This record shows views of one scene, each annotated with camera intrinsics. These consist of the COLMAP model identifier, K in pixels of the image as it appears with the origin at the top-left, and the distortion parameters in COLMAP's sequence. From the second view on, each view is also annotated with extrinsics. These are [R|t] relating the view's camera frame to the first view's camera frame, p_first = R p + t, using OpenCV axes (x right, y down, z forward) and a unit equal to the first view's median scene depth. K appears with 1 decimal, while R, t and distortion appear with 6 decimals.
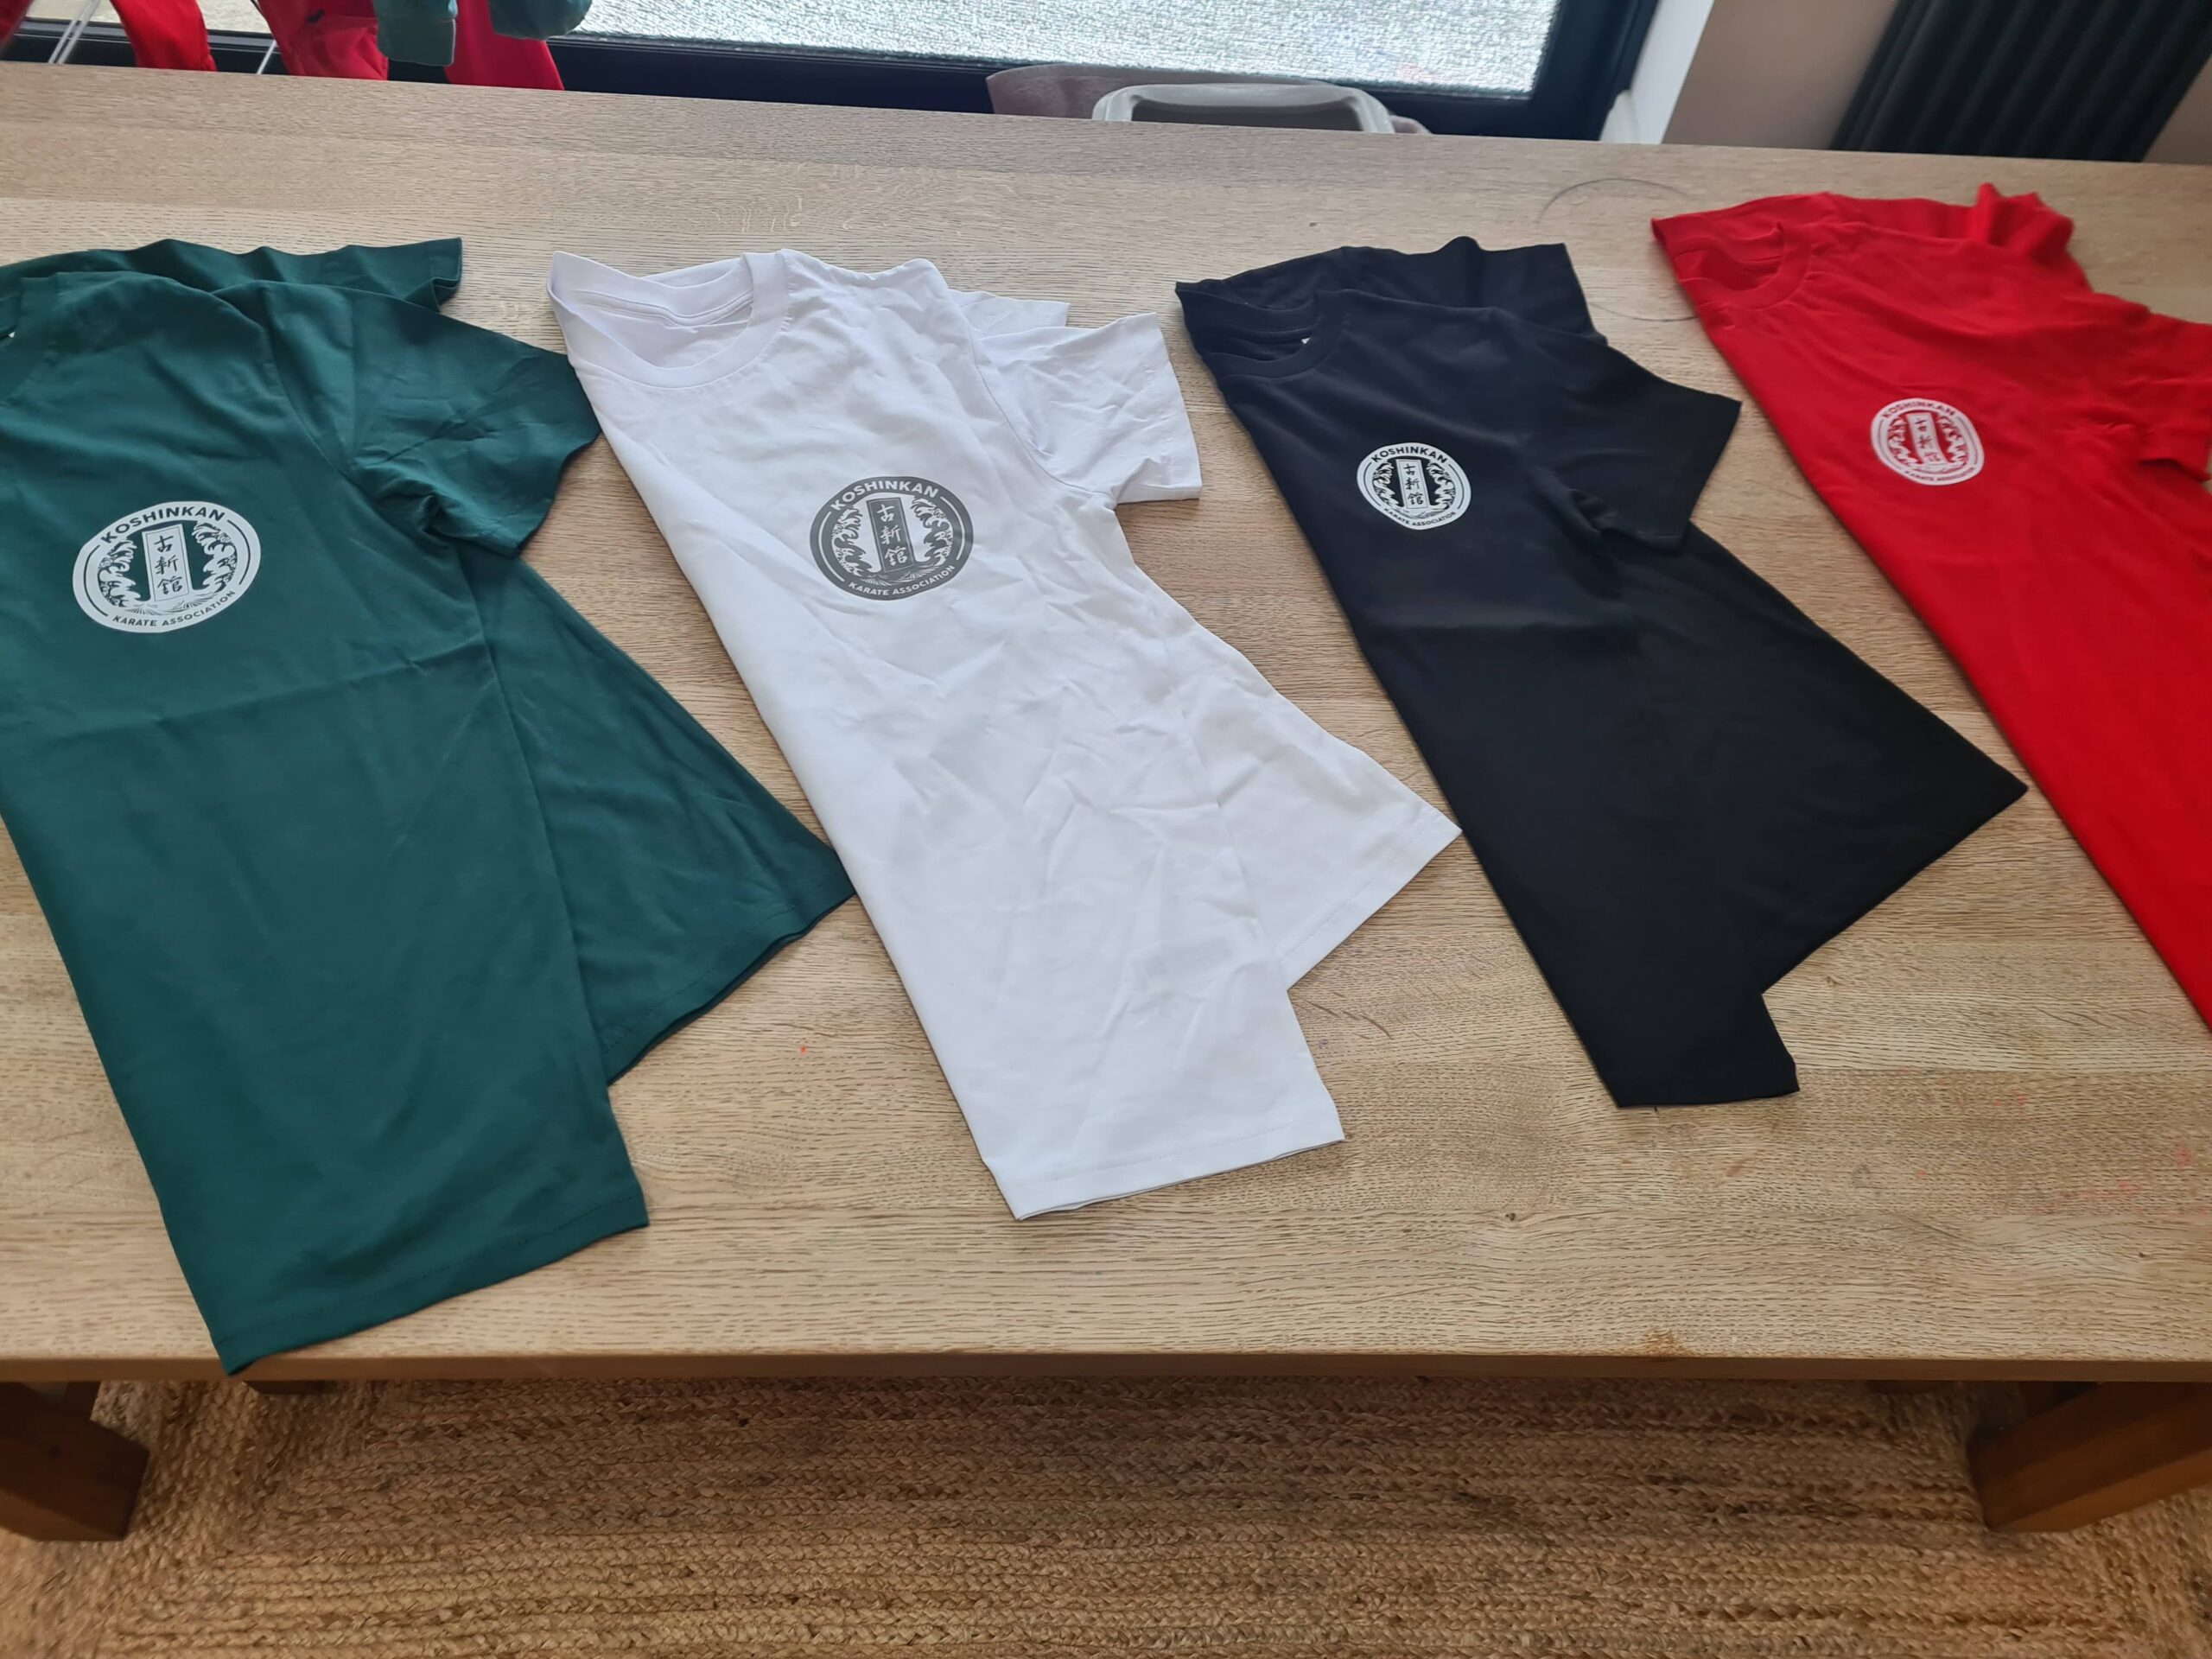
lens RADIAL K [[2016.8, 0, 1138.2], [0, 2016.8, 832.4], [0, 0, 1]] dist [0.073097, -0.061579]
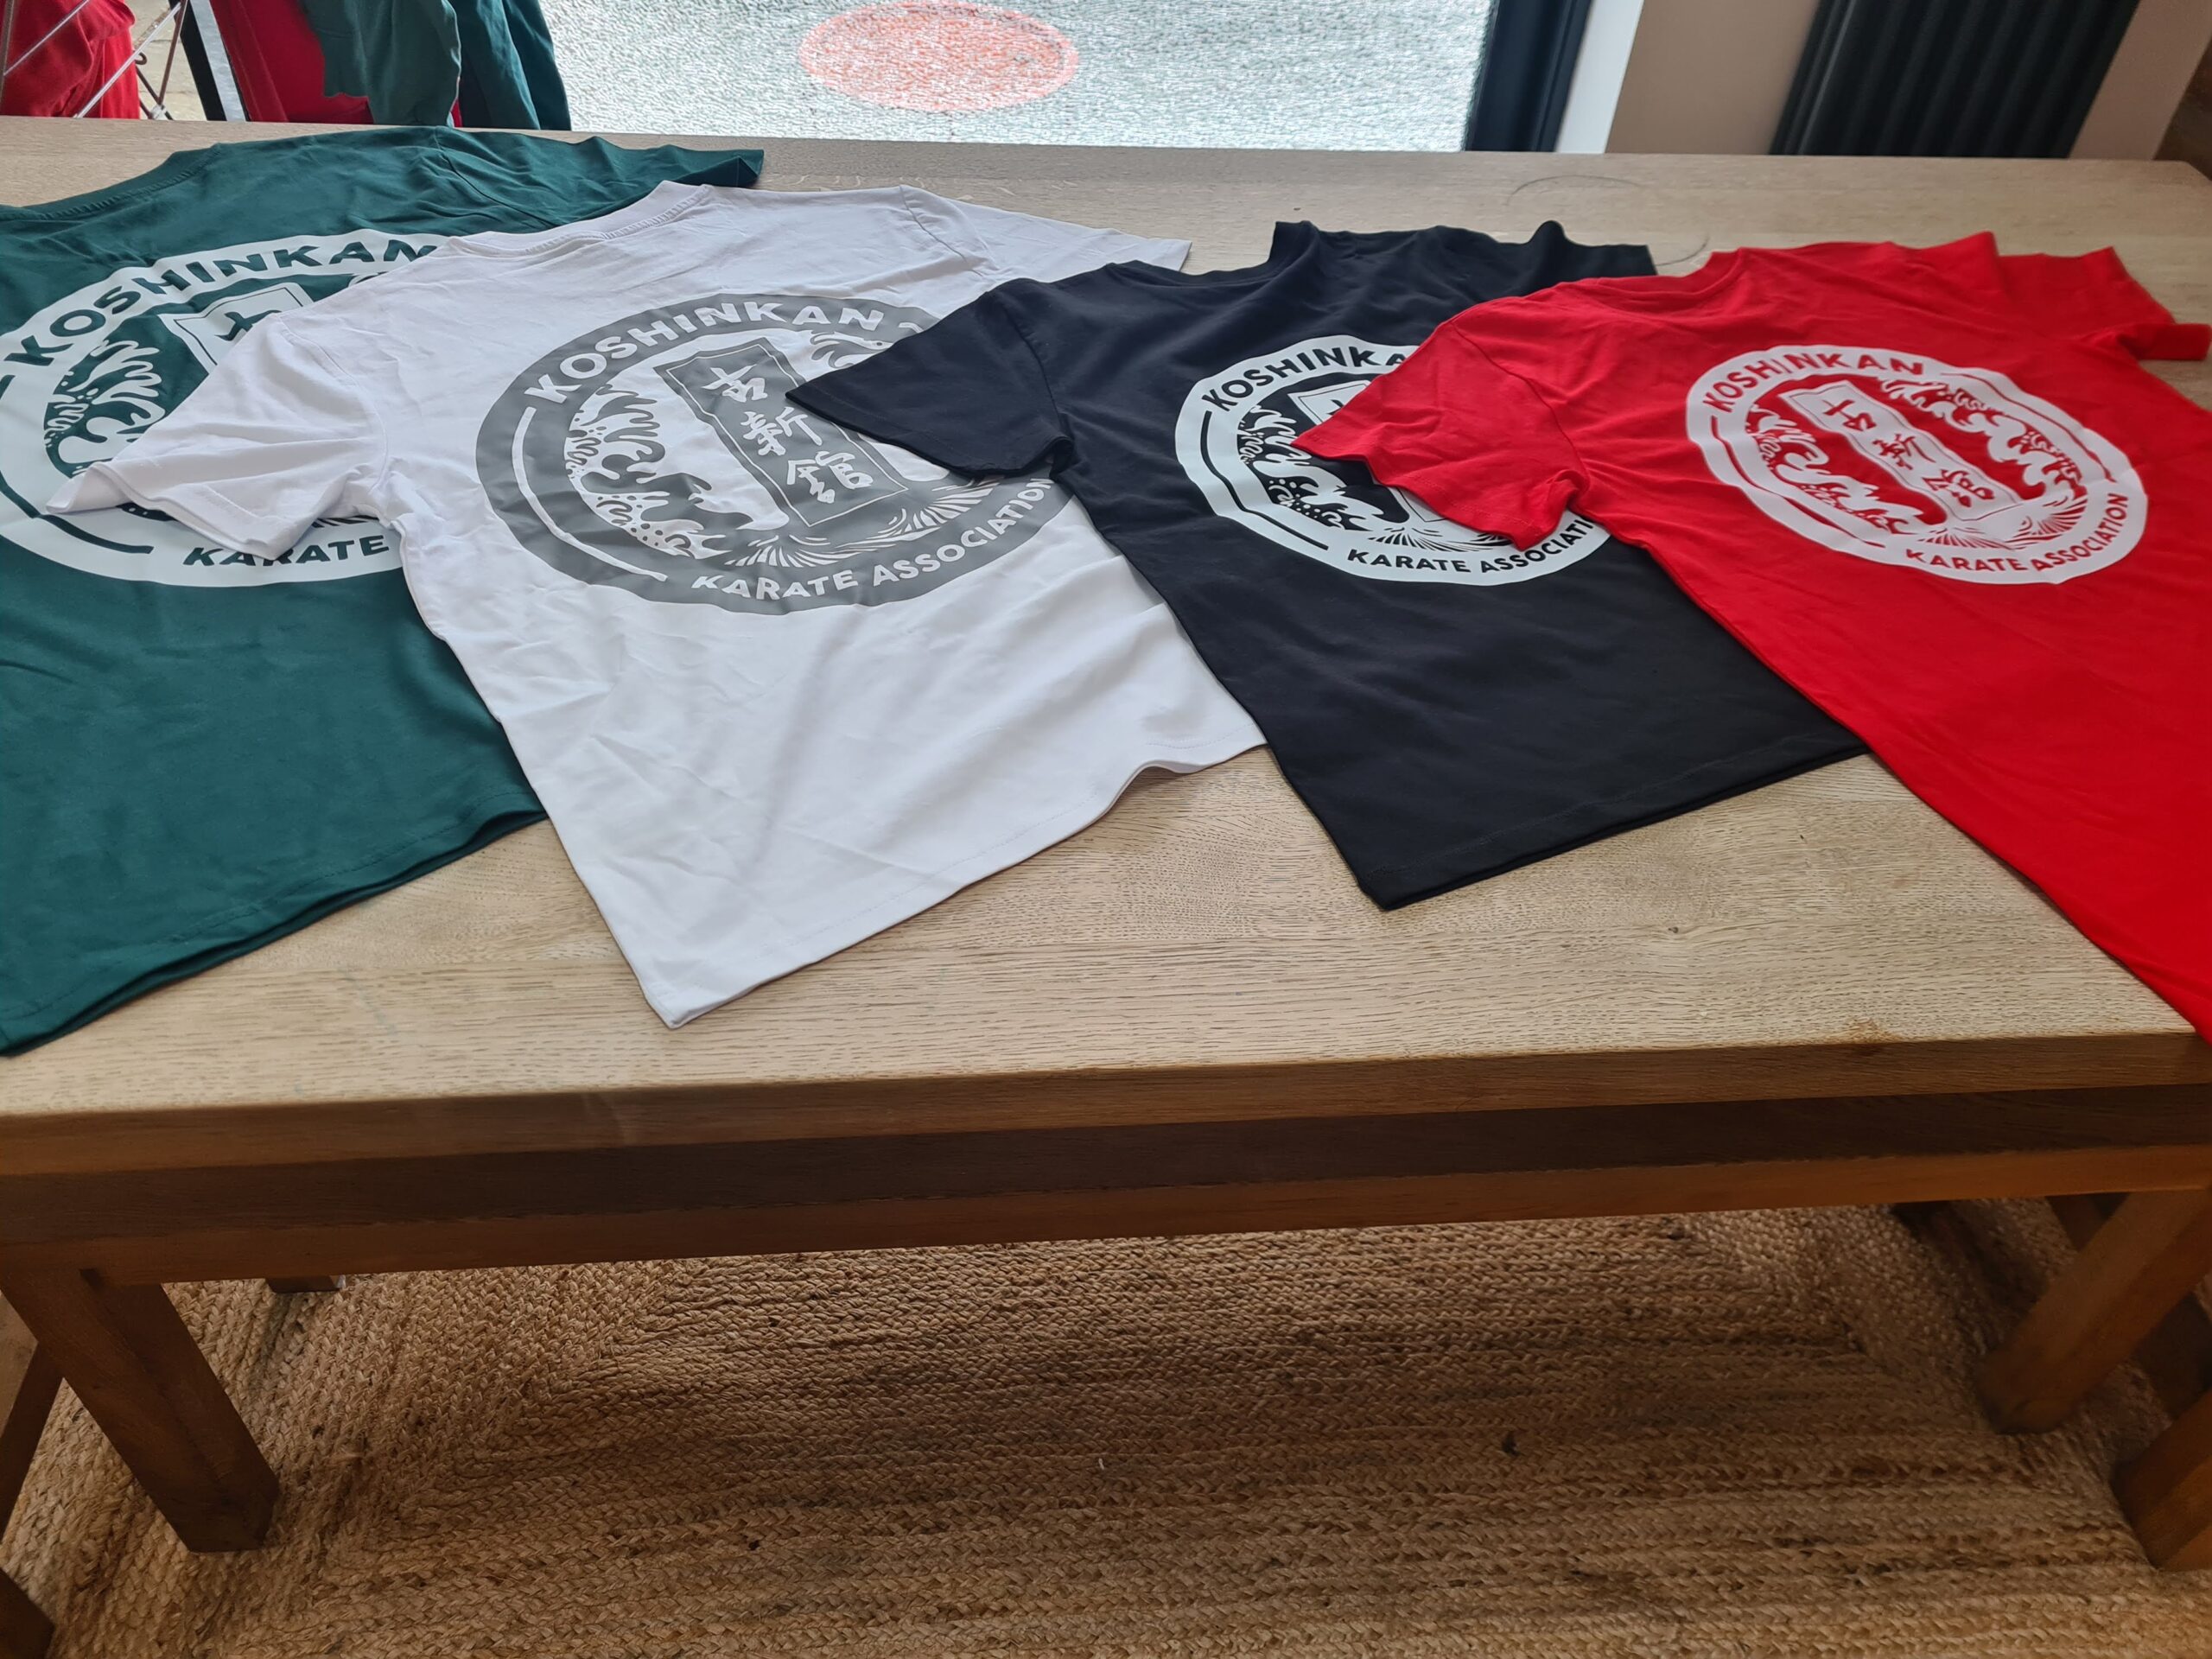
lens RADIAL K [[1997.1, 0, 1106.0], [0, 1997.1, 829.5], [0, 0, 1]] dist [0.072771, -0.076811]
pose [[0.996409, -0.056858, 0.062746, -0.081799], [0.071578, 0.961473, -0.265418, 0.238480], [-0.045238, 0.268956, 0.962090, 0.081019]]
